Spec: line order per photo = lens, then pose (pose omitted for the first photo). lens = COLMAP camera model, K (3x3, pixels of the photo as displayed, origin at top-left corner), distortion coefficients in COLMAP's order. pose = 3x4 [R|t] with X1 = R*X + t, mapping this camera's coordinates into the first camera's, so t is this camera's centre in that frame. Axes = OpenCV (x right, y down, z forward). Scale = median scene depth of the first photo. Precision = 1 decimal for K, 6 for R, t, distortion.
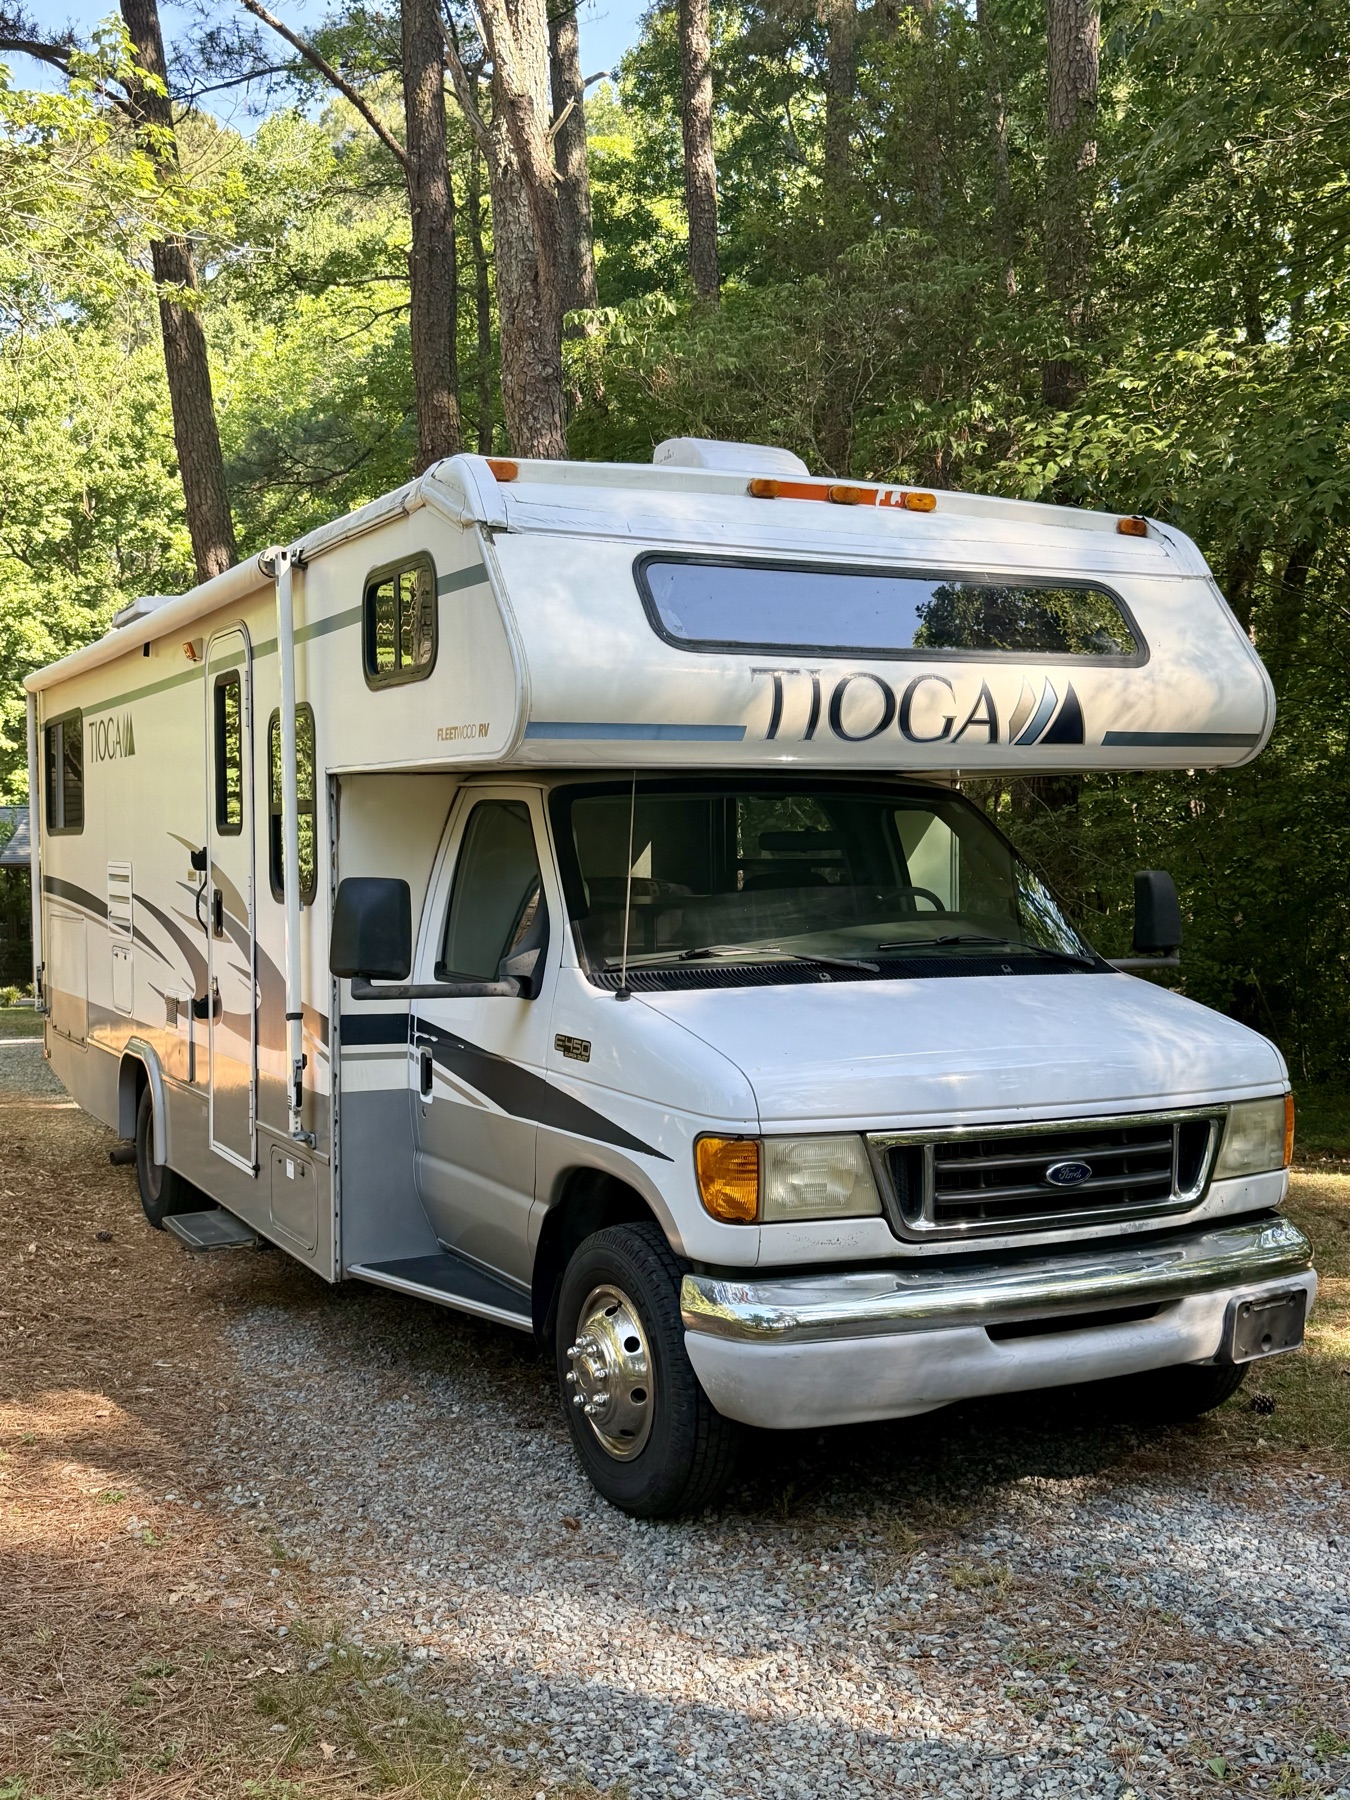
lens RADIAL K [[1812.8, 0, 679.2], [0, 1812.8, 899.9], [0, 0, 1]] dist [0.071429, 0.000000]
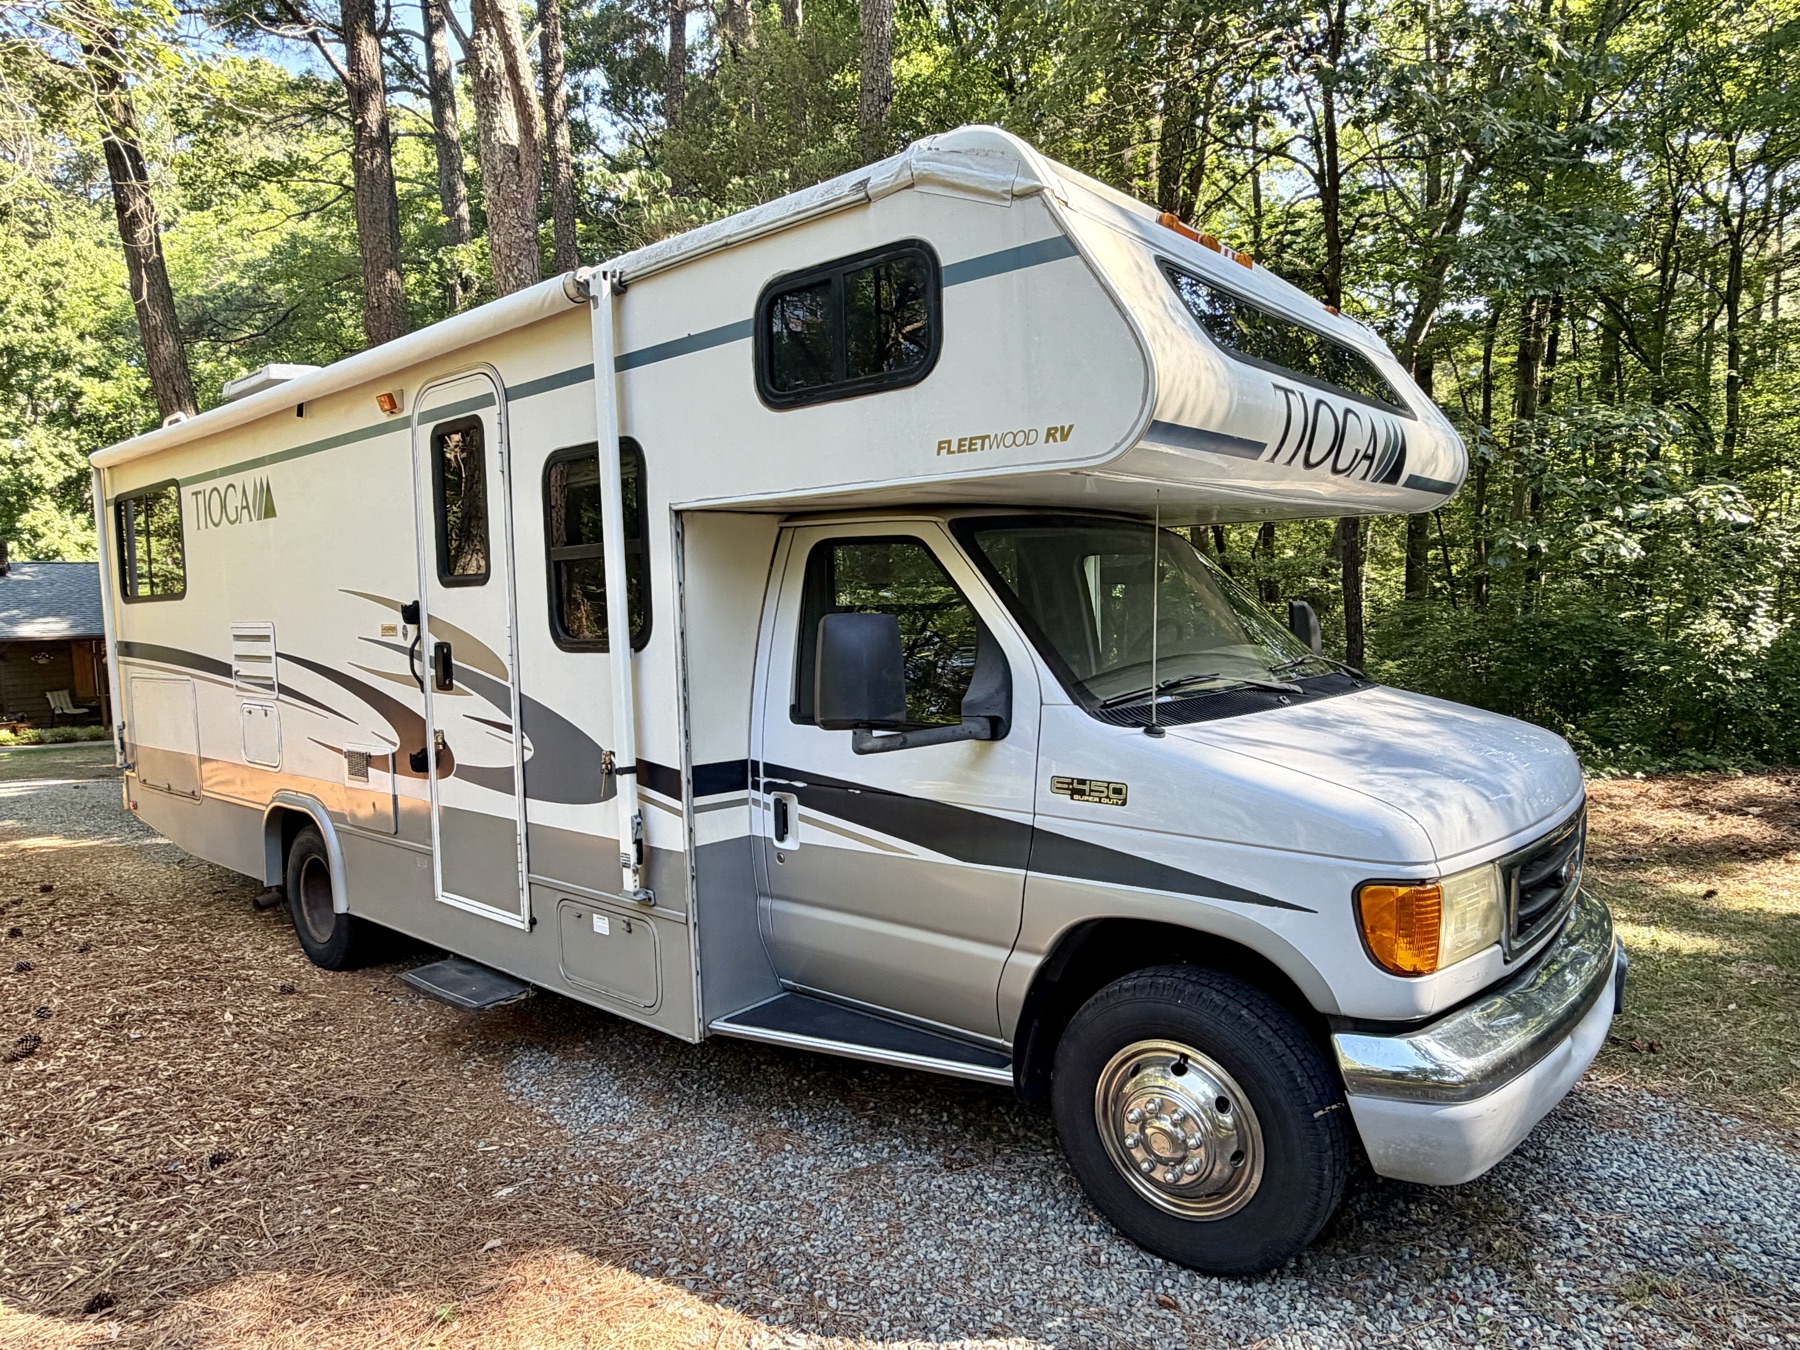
lens RADIAL K [[1100.4, 0, 900.3], [0, 1100.4, 680.5], [0, 0, 1]] dist [-0.016920, 0.016116]
pose [[0.927910, -0.045731, 0.369989, -0.260815], [0.033630, 0.998669, 0.039097, -0.000036], [-0.371284, -0.023836, 0.928213, 0.376397]]
